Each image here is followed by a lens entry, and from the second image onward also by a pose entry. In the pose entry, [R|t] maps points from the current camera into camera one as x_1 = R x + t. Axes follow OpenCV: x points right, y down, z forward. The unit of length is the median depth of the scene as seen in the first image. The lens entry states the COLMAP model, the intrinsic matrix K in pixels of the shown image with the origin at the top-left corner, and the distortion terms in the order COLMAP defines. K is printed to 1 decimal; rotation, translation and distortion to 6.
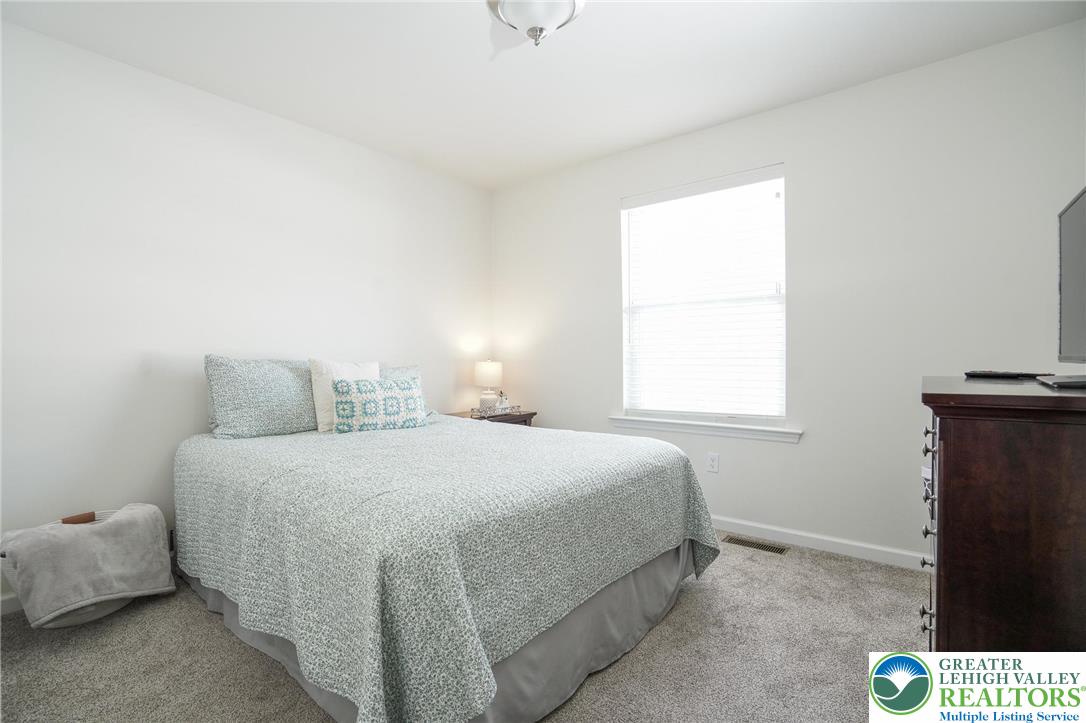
lens RADIAL K [[497.8, 0, 529.5], [0, 497.8, 364.1], [0, 0, 1]] dist [-0.030354, 0.001078]
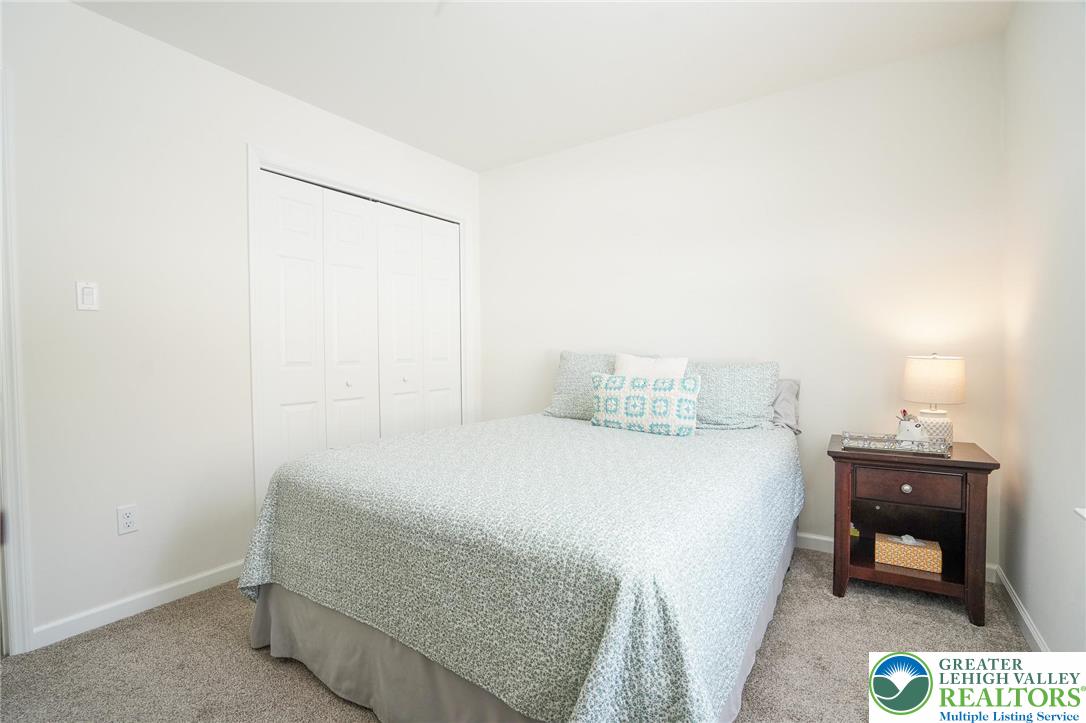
lens RADIAL K [[497.8, 0, 529.5], [0, 497.8, 364.1], [0, 0, 1]] dist [-0.030354, 0.001078]
pose [[0.075964, 0.021953, -0.996869, 0.625102], [0.002879, 0.999749, 0.022236, -0.013878], [0.997106, -0.004560, 0.075882, 0.746617]]
